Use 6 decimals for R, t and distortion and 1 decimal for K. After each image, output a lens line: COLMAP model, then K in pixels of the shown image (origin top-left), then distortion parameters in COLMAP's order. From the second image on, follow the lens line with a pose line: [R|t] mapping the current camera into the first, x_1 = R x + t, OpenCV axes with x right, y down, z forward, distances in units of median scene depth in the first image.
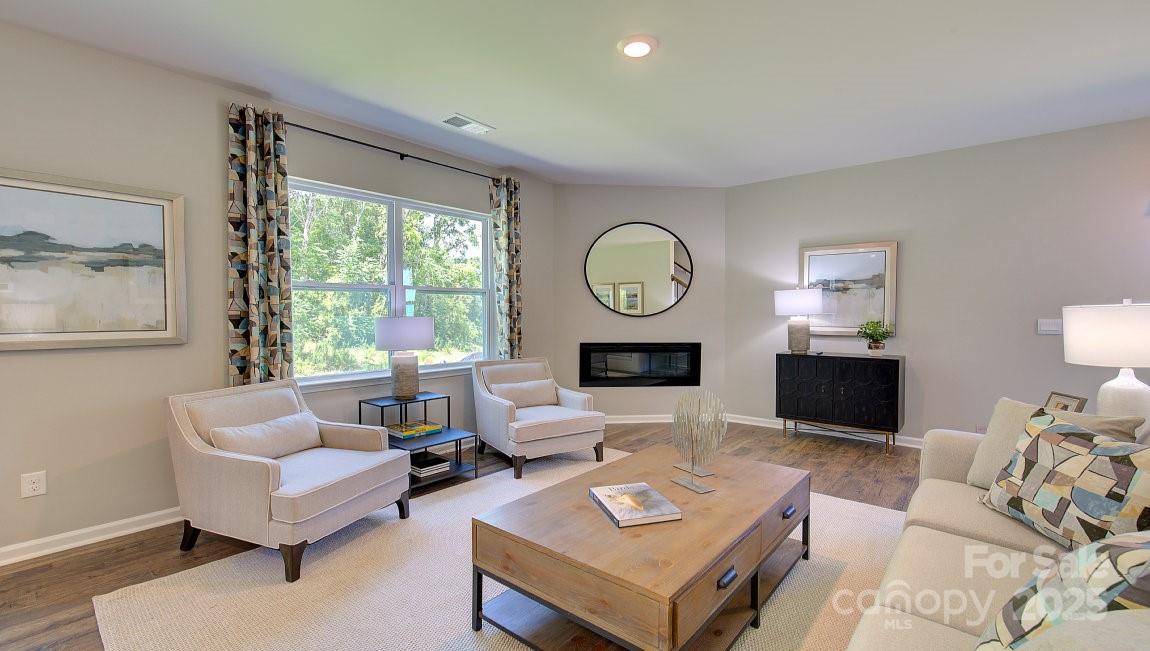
lens RADIAL K [[508.8, 0, 572.7], [0, 508.8, 324.1], [0, 0, 1]] dist [-0.002893, -0.000105]
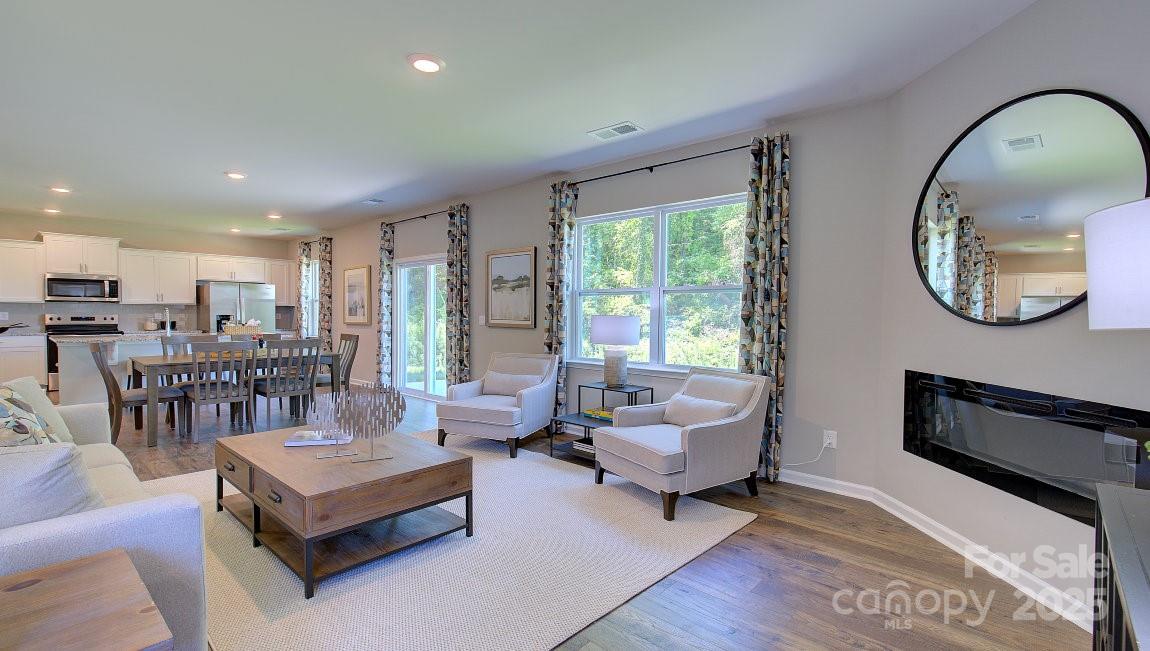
lens RADIAL K [[508.8, 0, 578.2], [0, 508.8, 326.1], [0, 0, 1]] dist [-0.002893, -0.000105]
pose [[-0.032766, 0.025974, -0.999125, 0.572253], [-0.036884, 0.998950, 0.027179, -0.012968], [0.998782, 0.037742, -0.031774, 0.663110]]
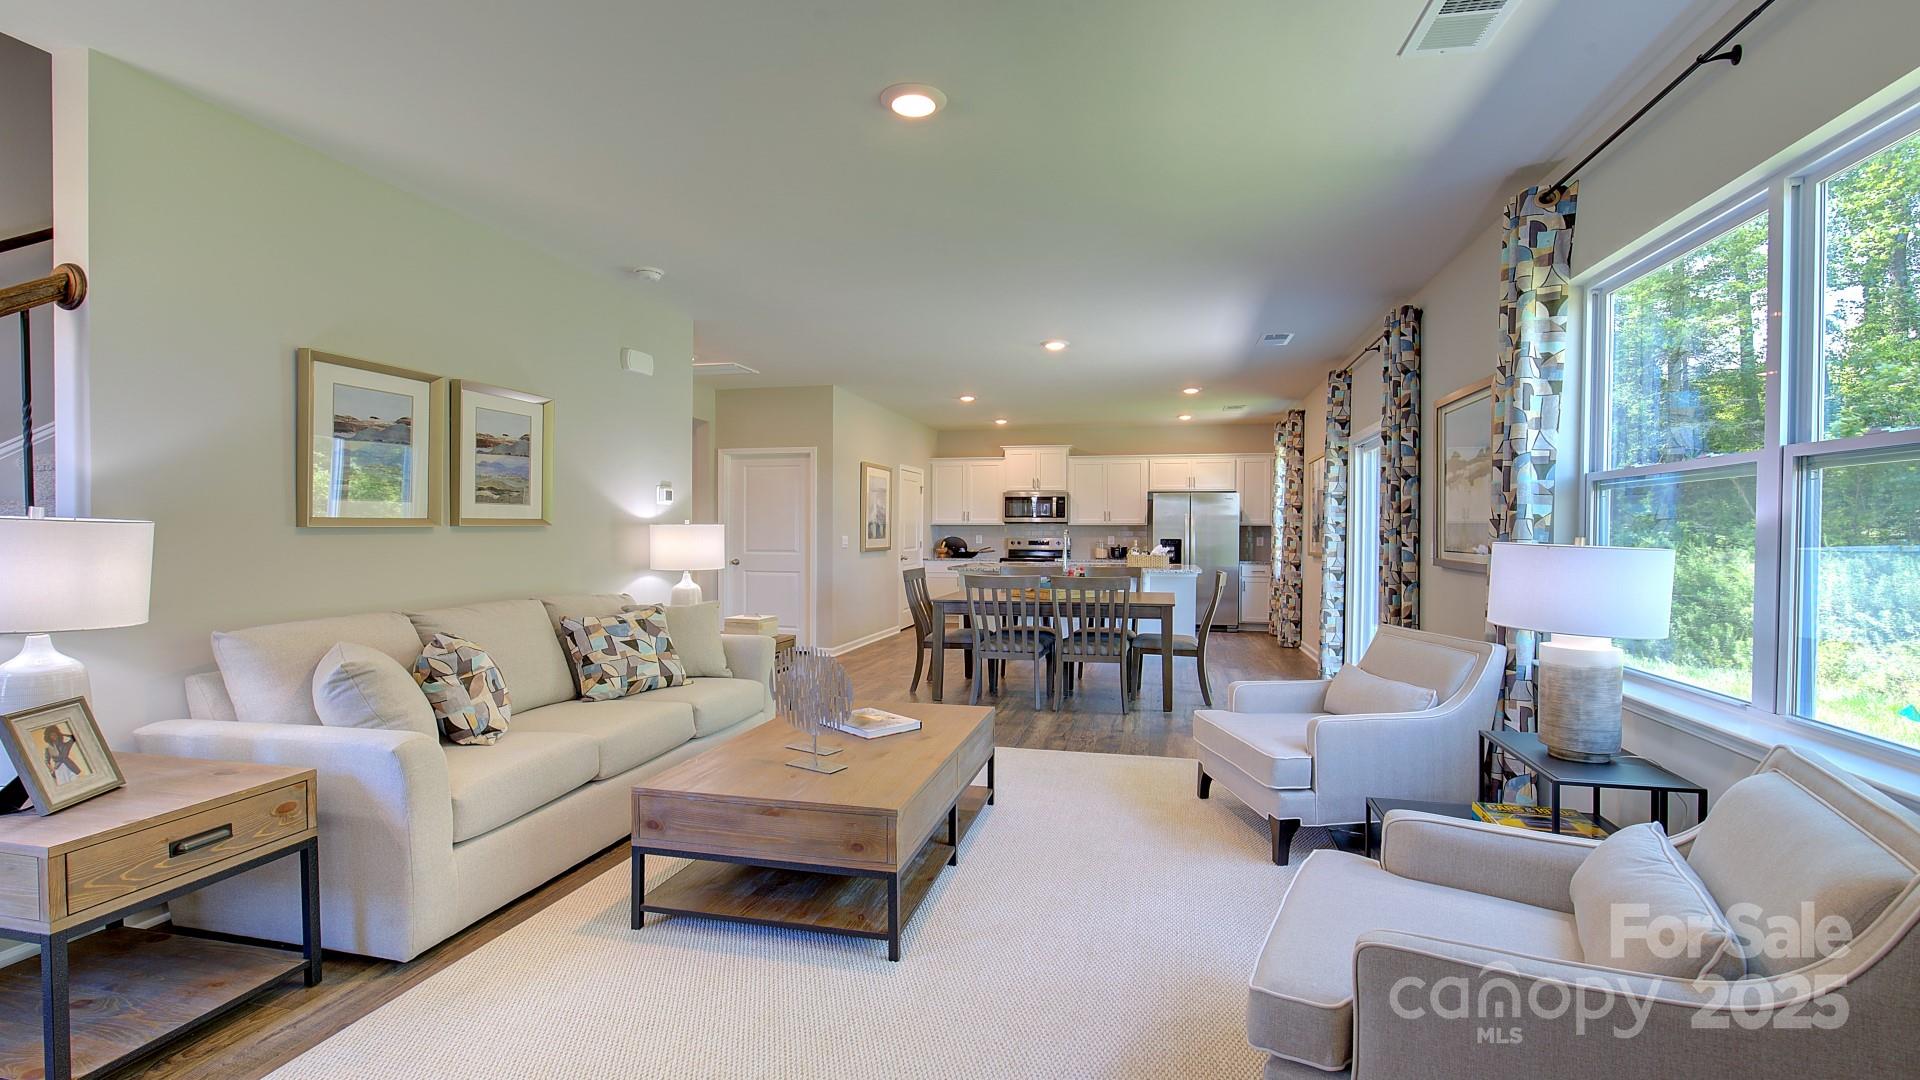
lens RADIAL K [[833.1, 0, 970.2], [0, 833.1, 533.4], [0, 0, 1]] dist [-0.003597, 0.000081]
pose [[-0.882251, -0.002850, -0.470771, 0.257379], [-0.018759, 0.999400, 0.029105, -0.022336], [0.470406, 0.034509, -0.881775, 0.931132]]
